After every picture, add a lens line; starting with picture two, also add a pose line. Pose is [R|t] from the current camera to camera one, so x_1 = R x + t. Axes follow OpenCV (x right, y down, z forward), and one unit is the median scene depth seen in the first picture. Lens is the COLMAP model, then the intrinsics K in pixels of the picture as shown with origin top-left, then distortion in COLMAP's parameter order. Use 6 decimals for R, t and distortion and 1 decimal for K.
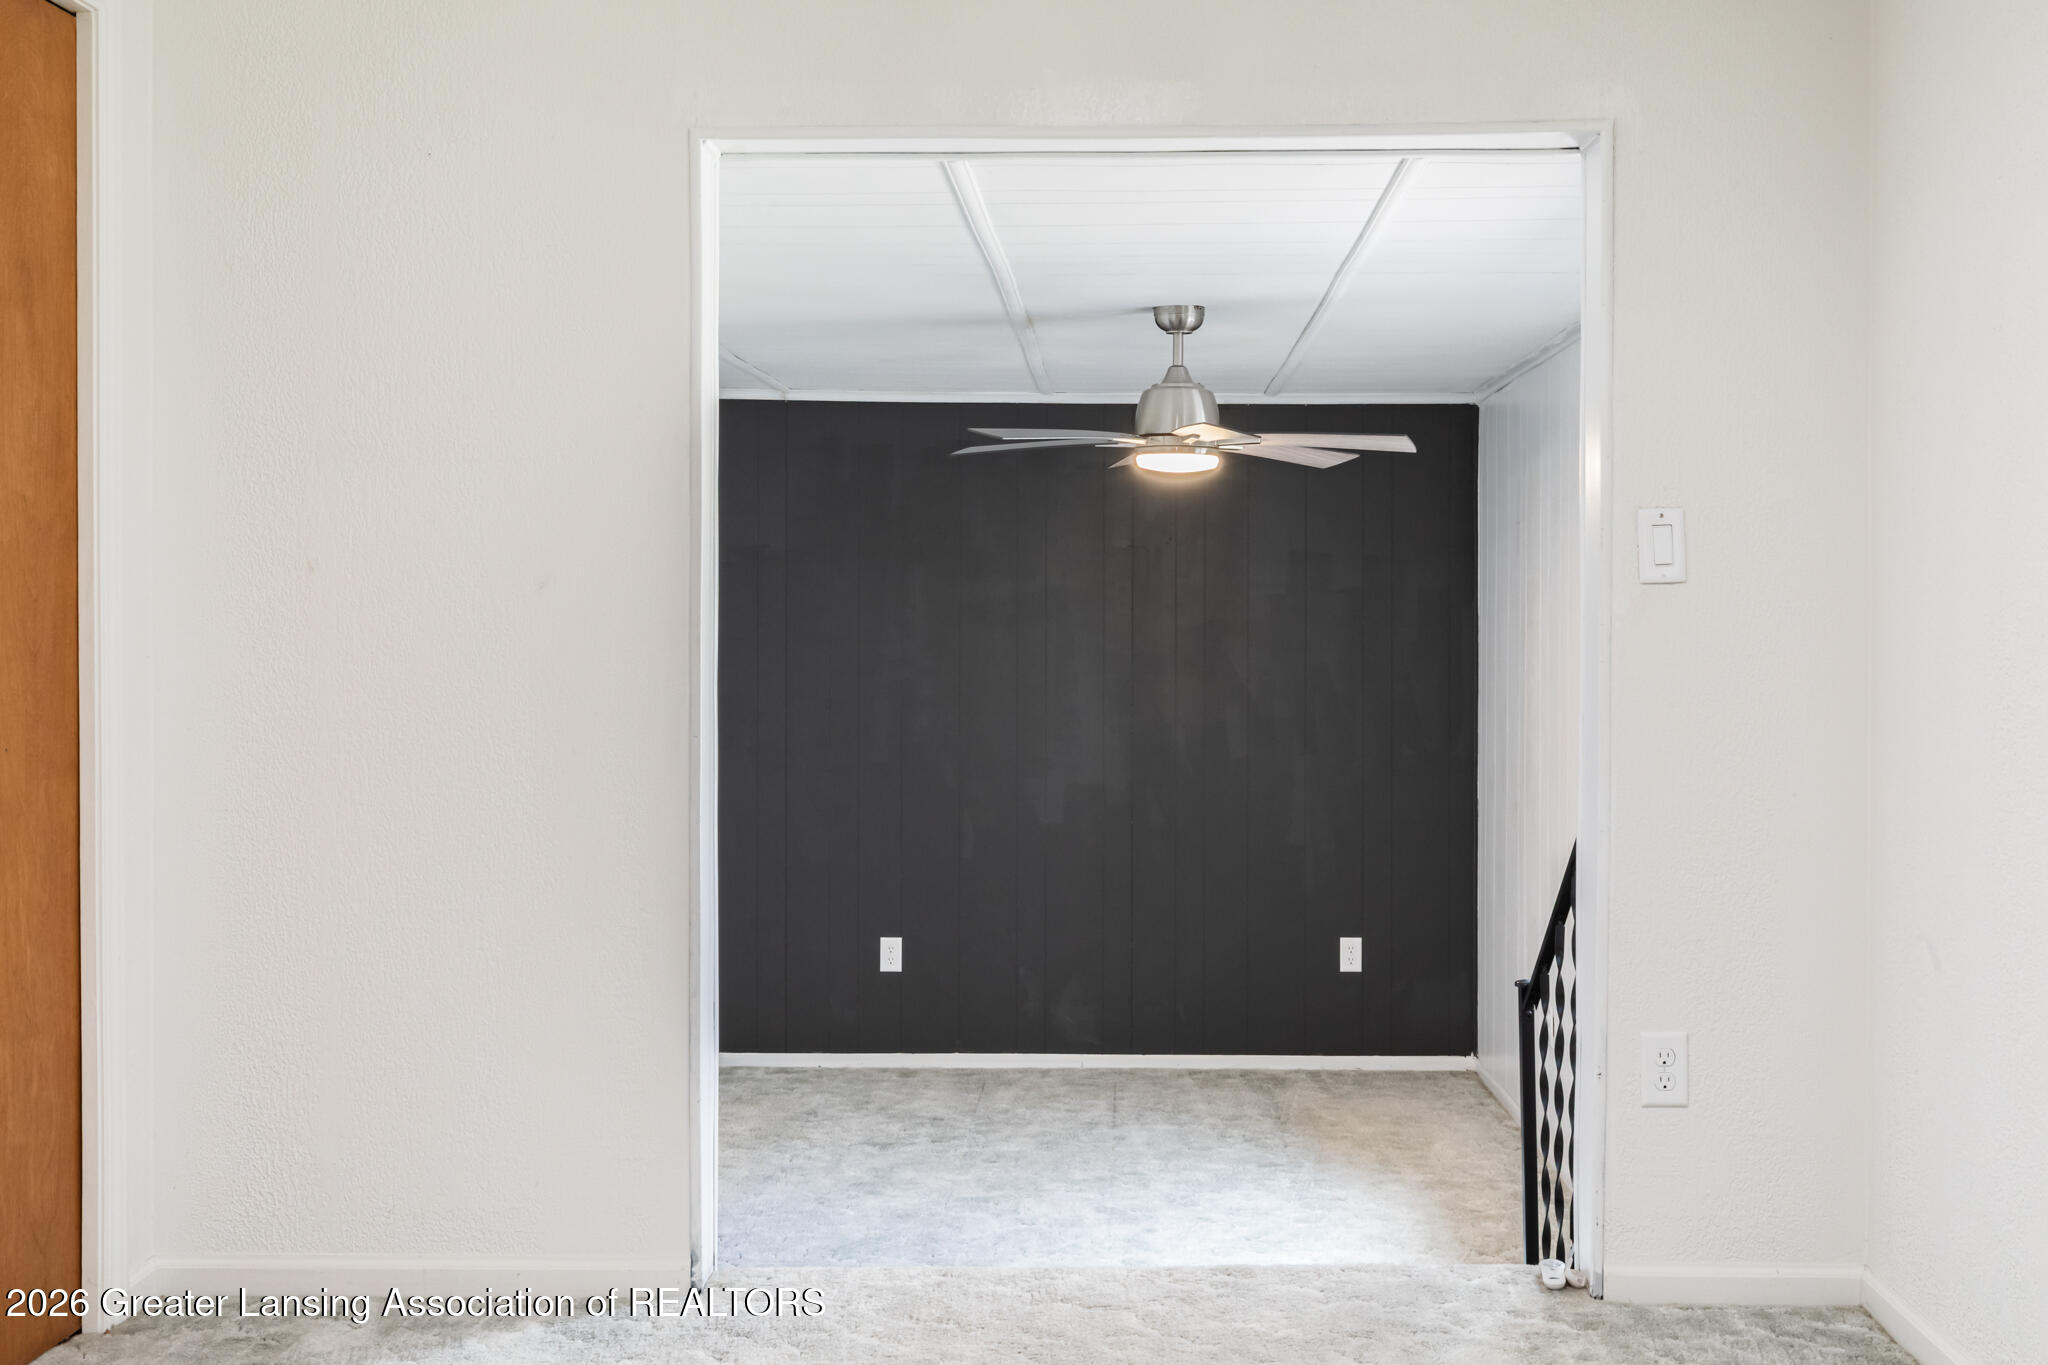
lens RADIAL K [[1981.5, 0, 1024.1], [0, 1981.5, 606.1], [0, 0, 1]] dist [0.005774, -0.012567]
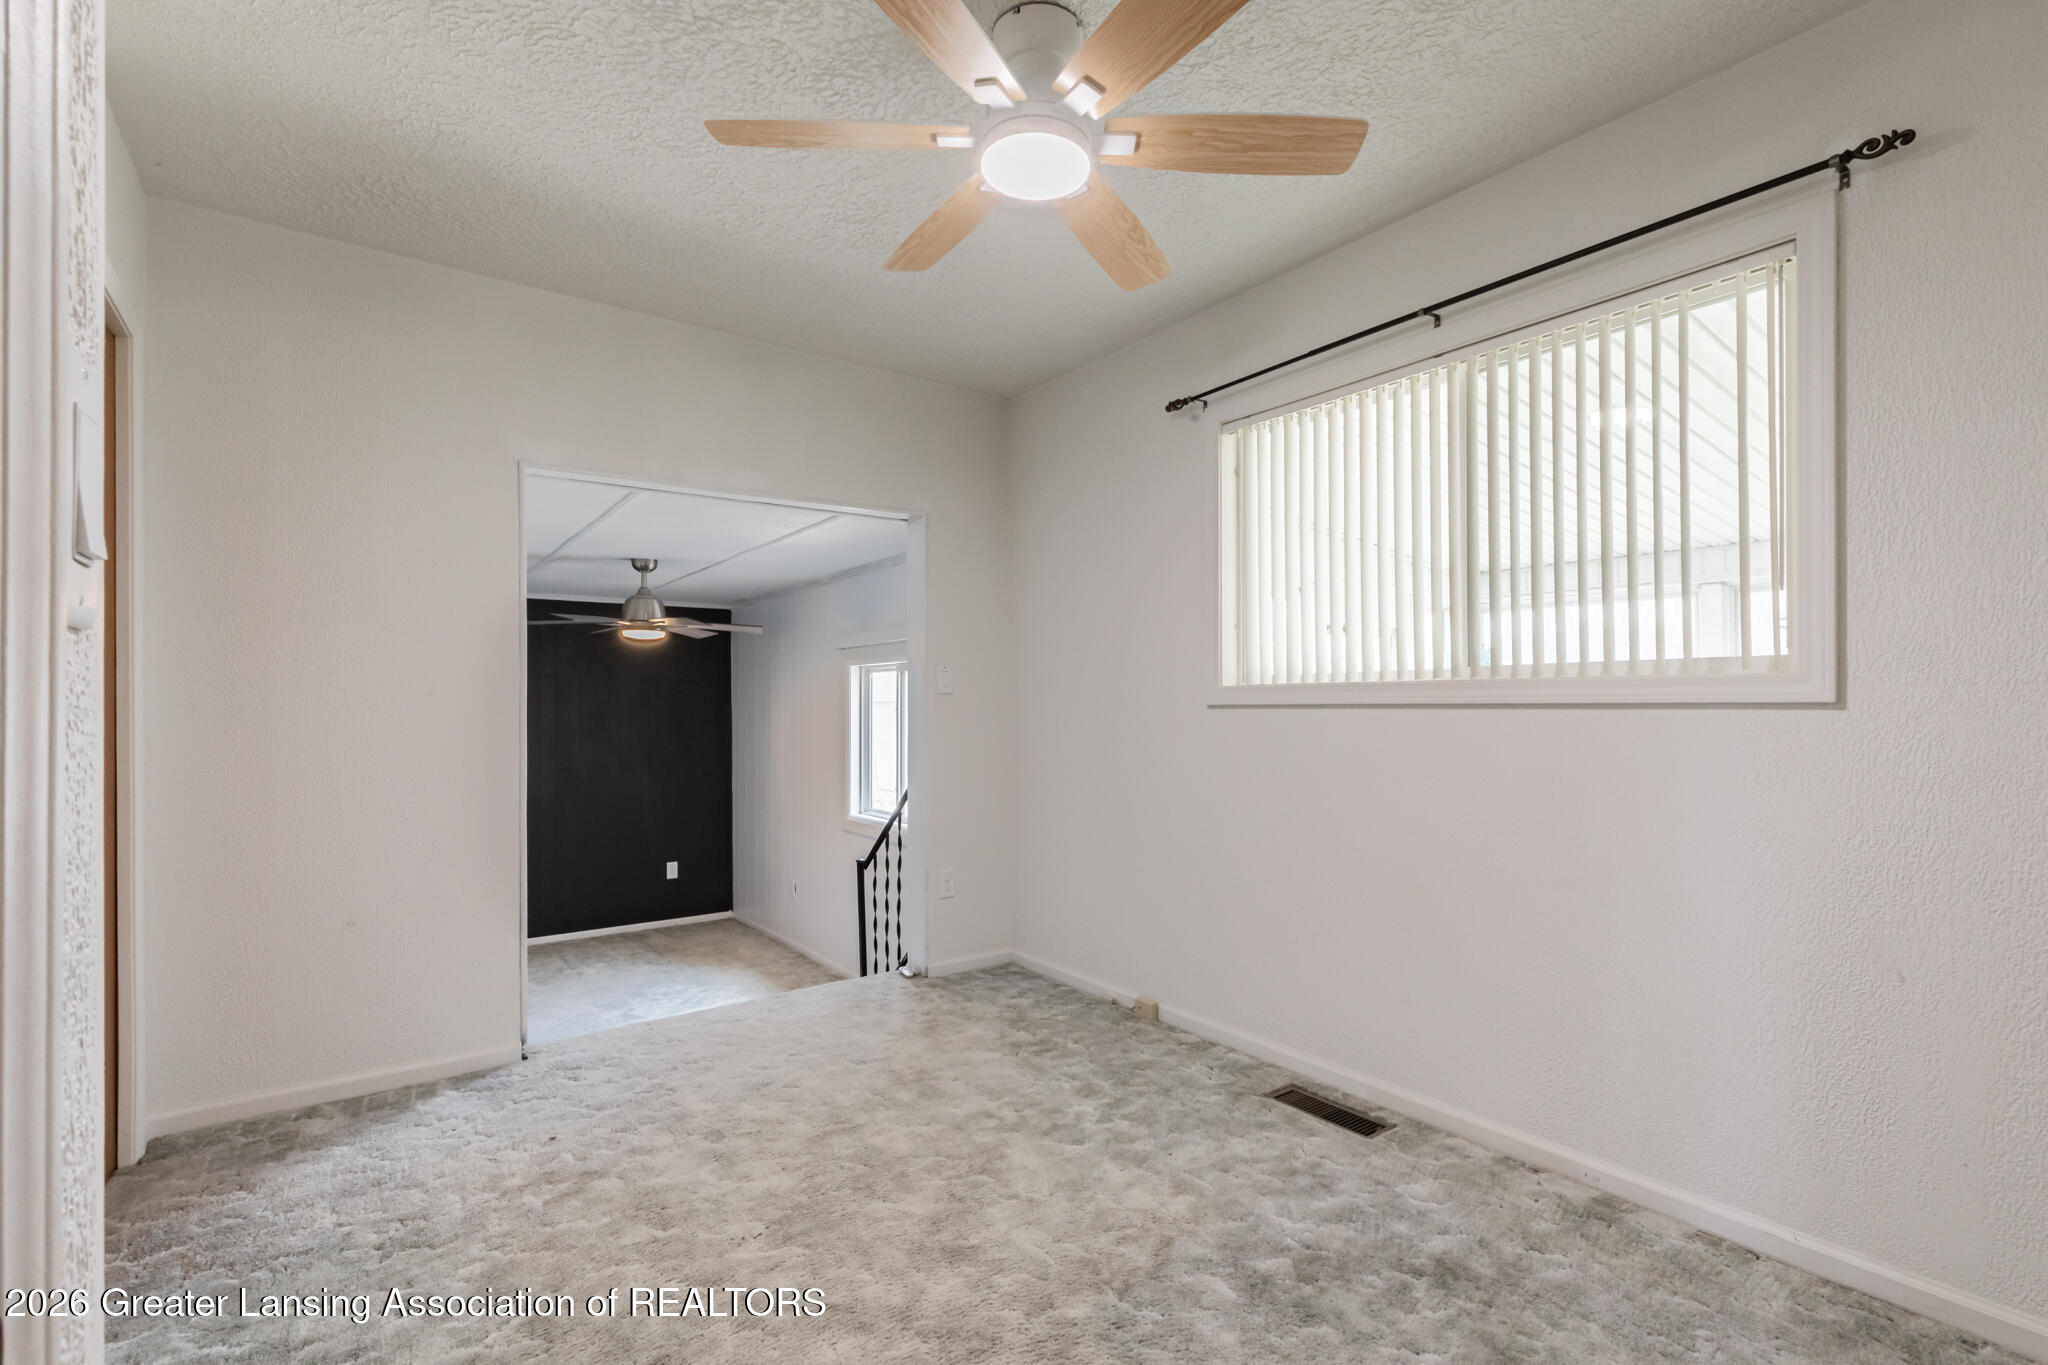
lens RADIAL K [[938.7, 0, 1024.0], [0, 938.7, 682.5], [0, 0, 1]] dist [0.000316, 0.000323]
pose [[0.799461, 0.007890, 0.600666, -0.199257], [0.004601, 0.999804, -0.019256, -0.001379], [-0.600701, 0.018158, 0.799268, -0.021629]]
